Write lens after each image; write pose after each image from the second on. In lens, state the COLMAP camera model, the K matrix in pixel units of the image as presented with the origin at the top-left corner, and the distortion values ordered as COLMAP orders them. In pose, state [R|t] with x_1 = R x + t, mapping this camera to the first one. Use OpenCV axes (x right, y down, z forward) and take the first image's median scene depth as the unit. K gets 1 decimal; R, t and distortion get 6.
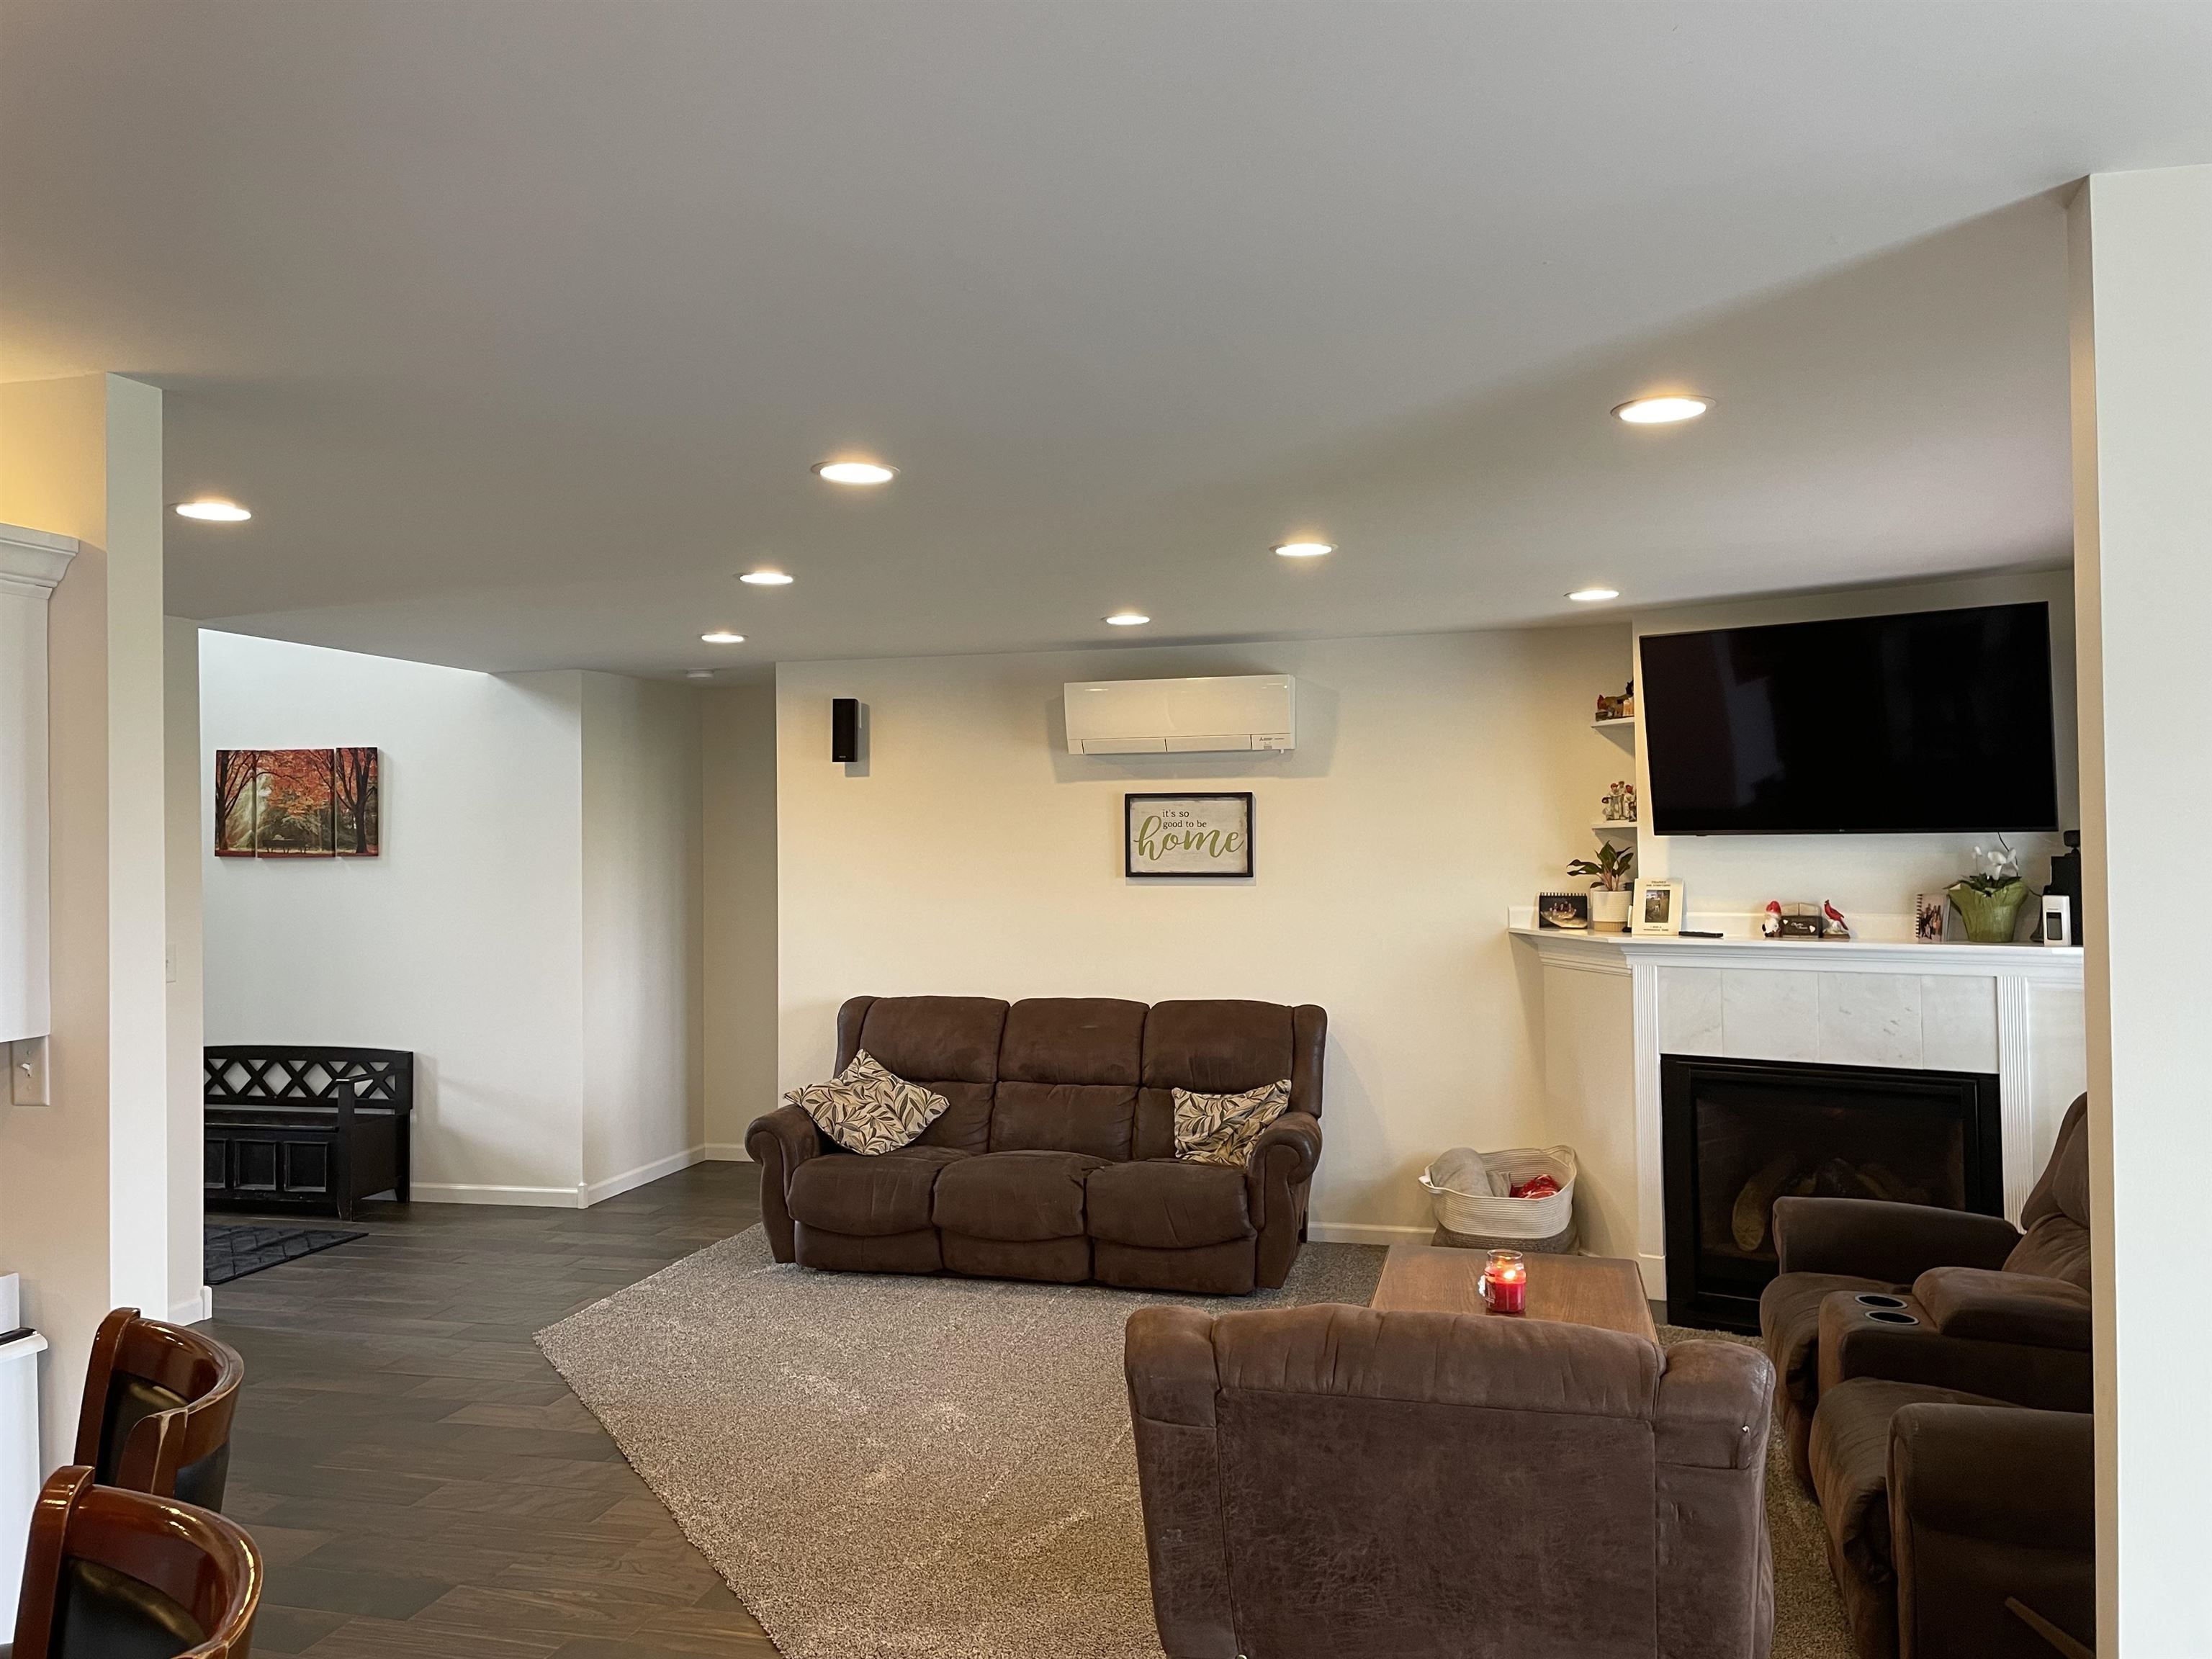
lens RADIAL K [[1662.5, 0, 1111.0], [0, 1662.5, 813.1], [0, 0, 1]] dist [0.097461, -0.115113]
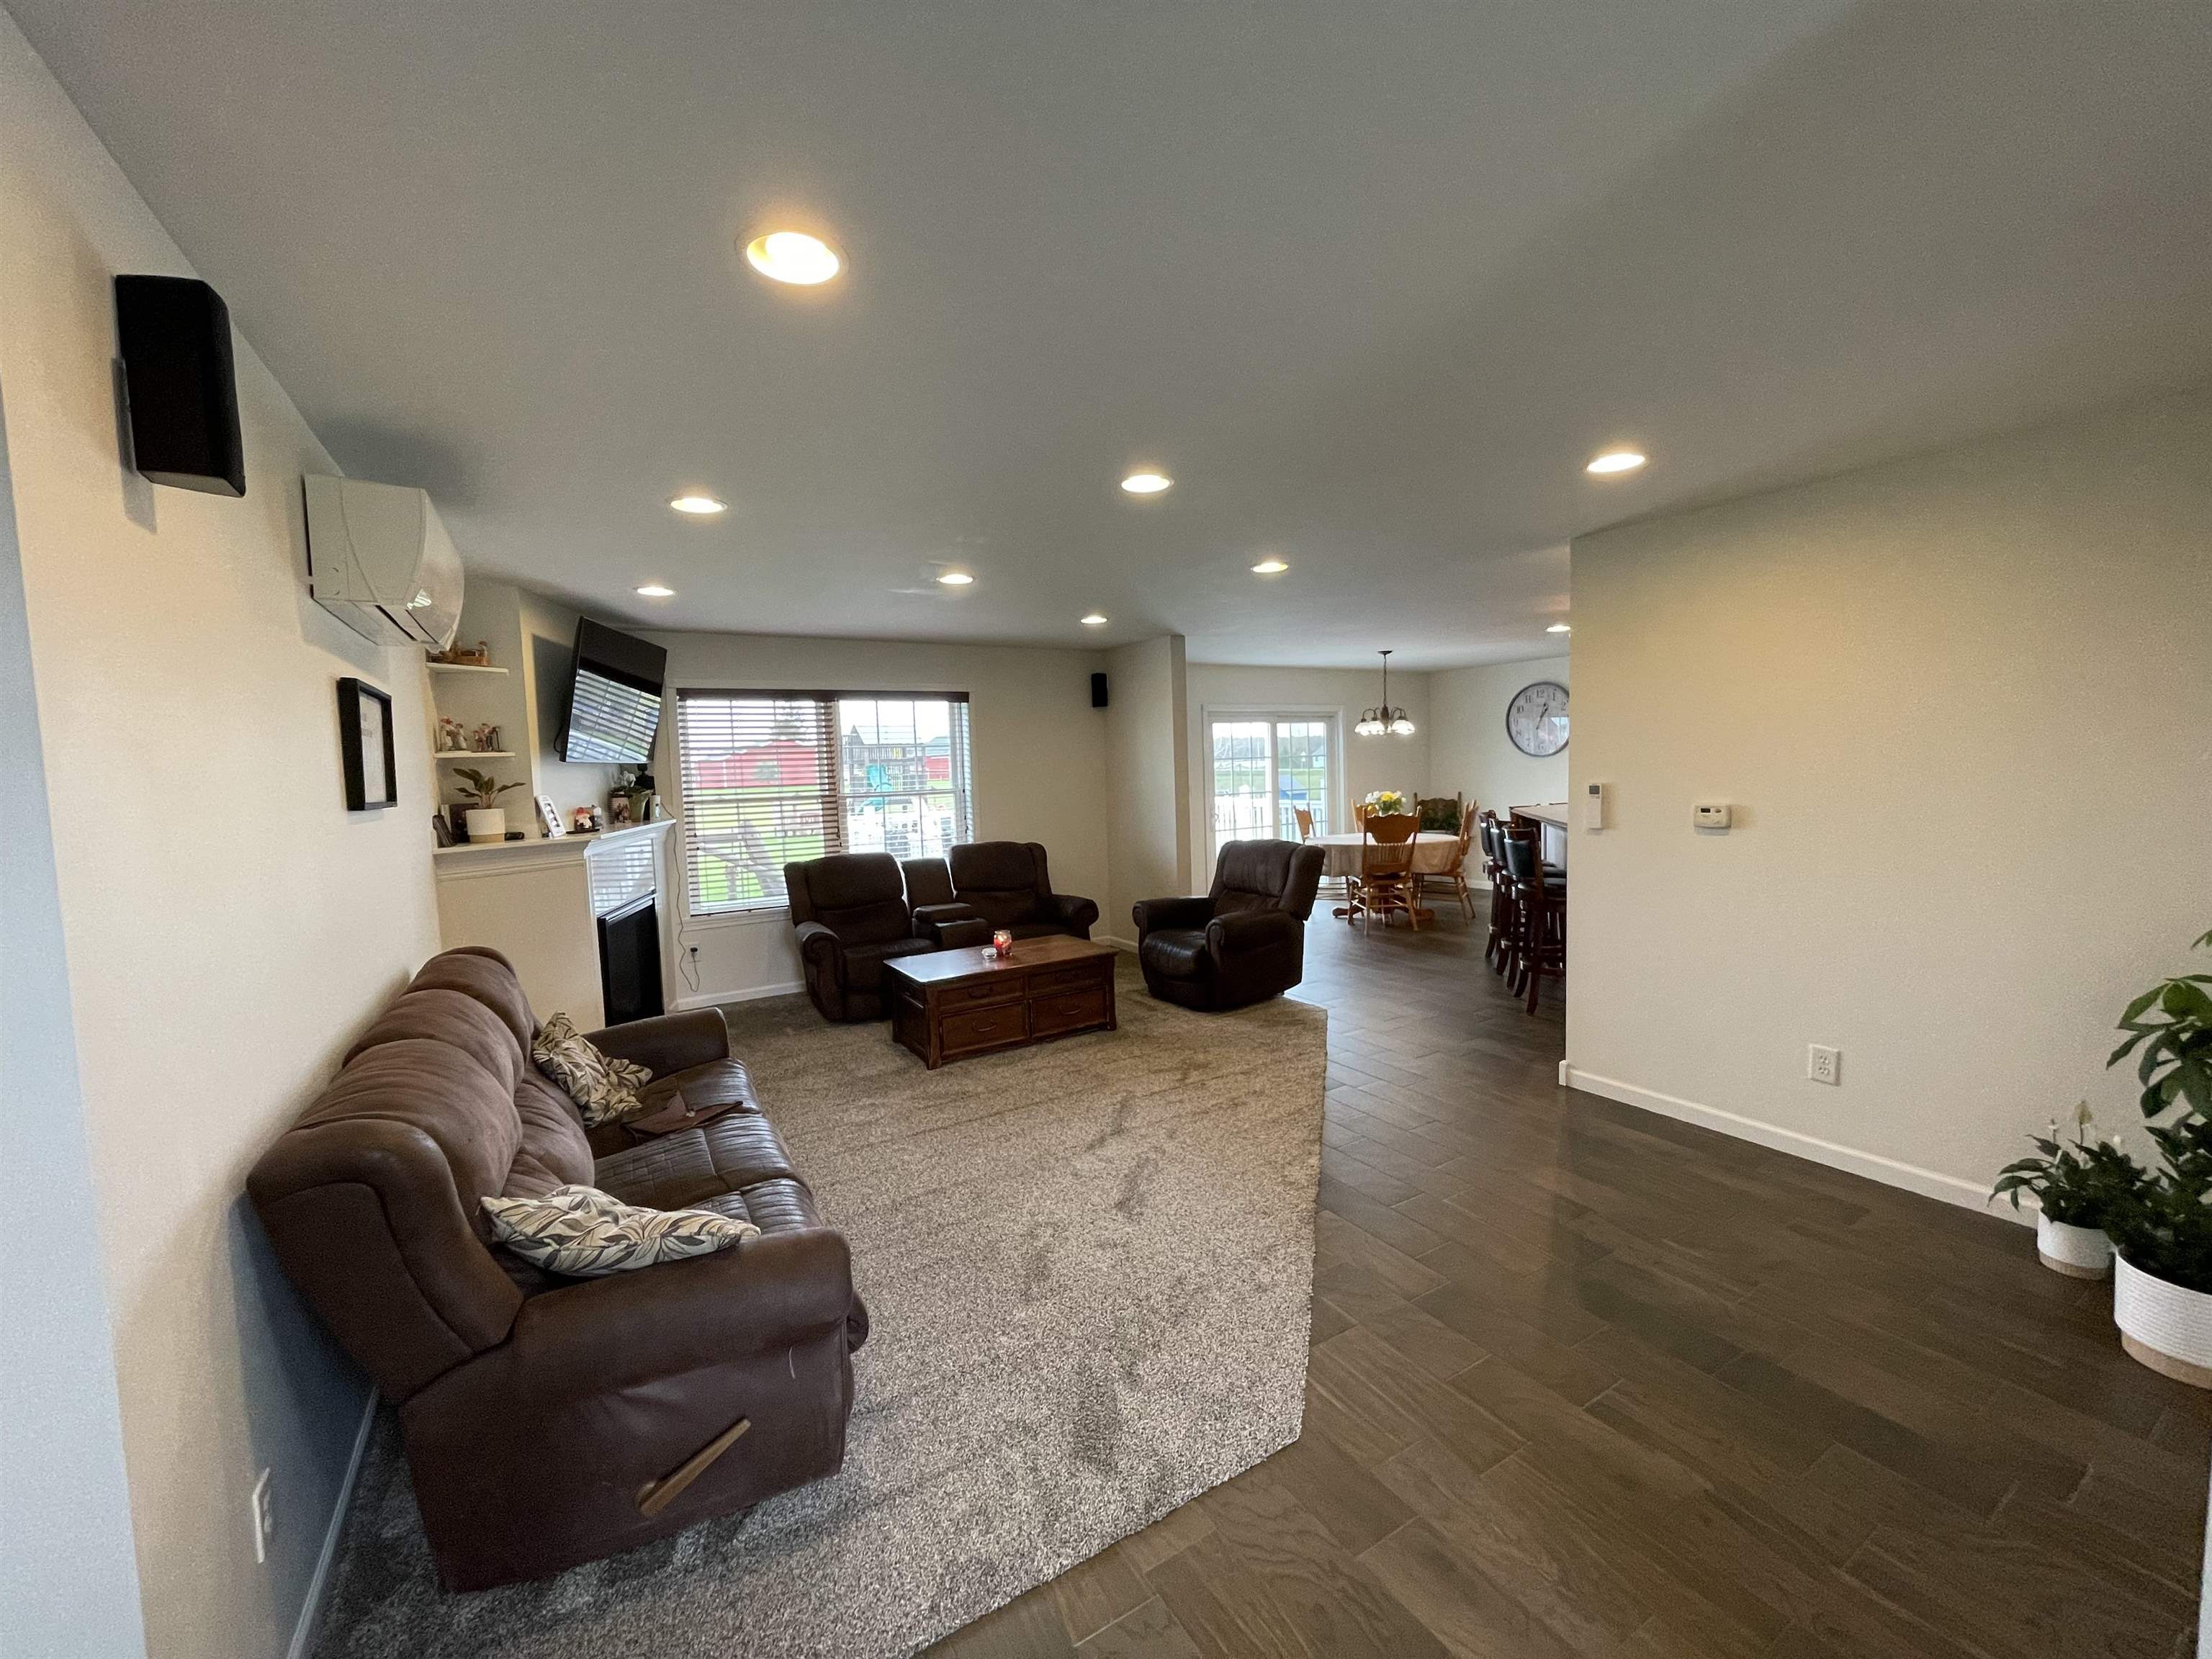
lens RADIAL K [[896.8, 0, 1108.5], [0, 896.8, 826.5], [0, 0, 1]] dist [-0.000628, -0.001423]
pose [[-0.712089, -0.014316, 0.701944, -0.470091], [0.029548, 0.998295, 0.050336, 0.039105], [-0.701467, 0.056585, -0.710452, 1.132801]]
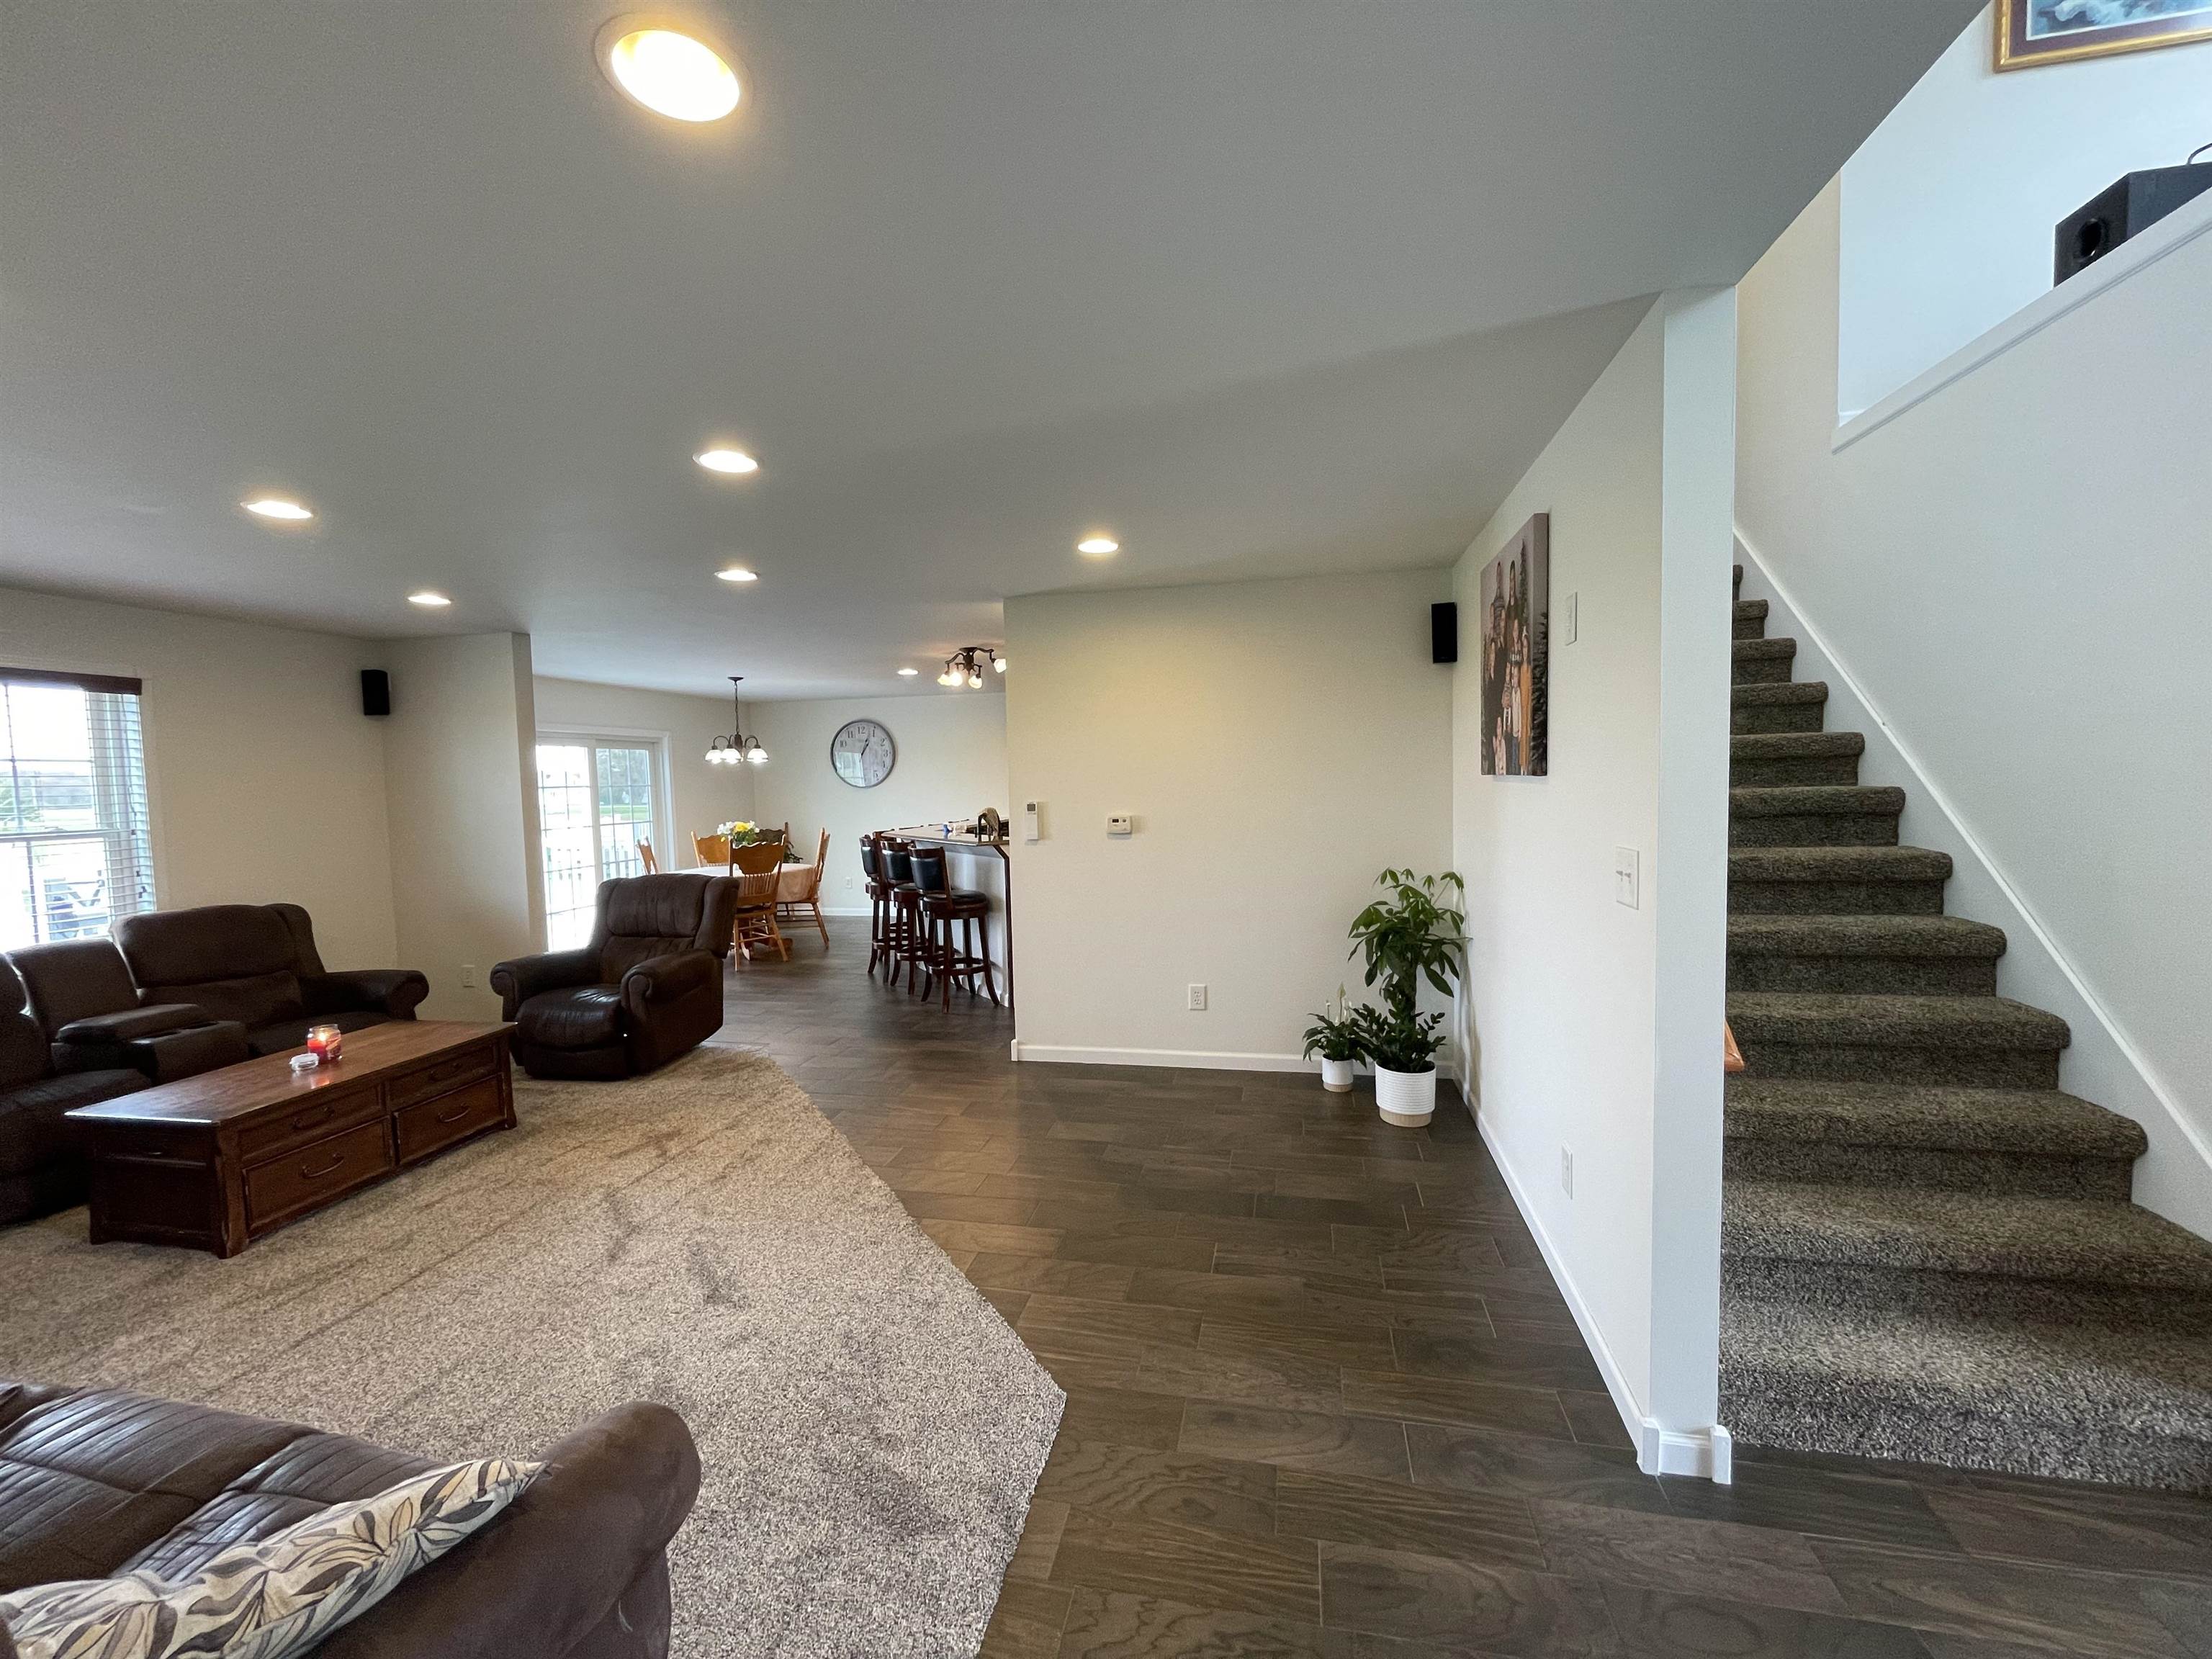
lens RADIAL K [[896.8, 0, 1107.3], [0, 896.8, 827.4], [0, 0, 1]] dist [-0.000628, -0.001423]
pose [[-0.998268, 0.040948, -0.042243, -0.308946], [0.039293, 0.998455, 0.039302, 0.044321], [0.043787, 0.037574, -0.998334, 1.203506]]
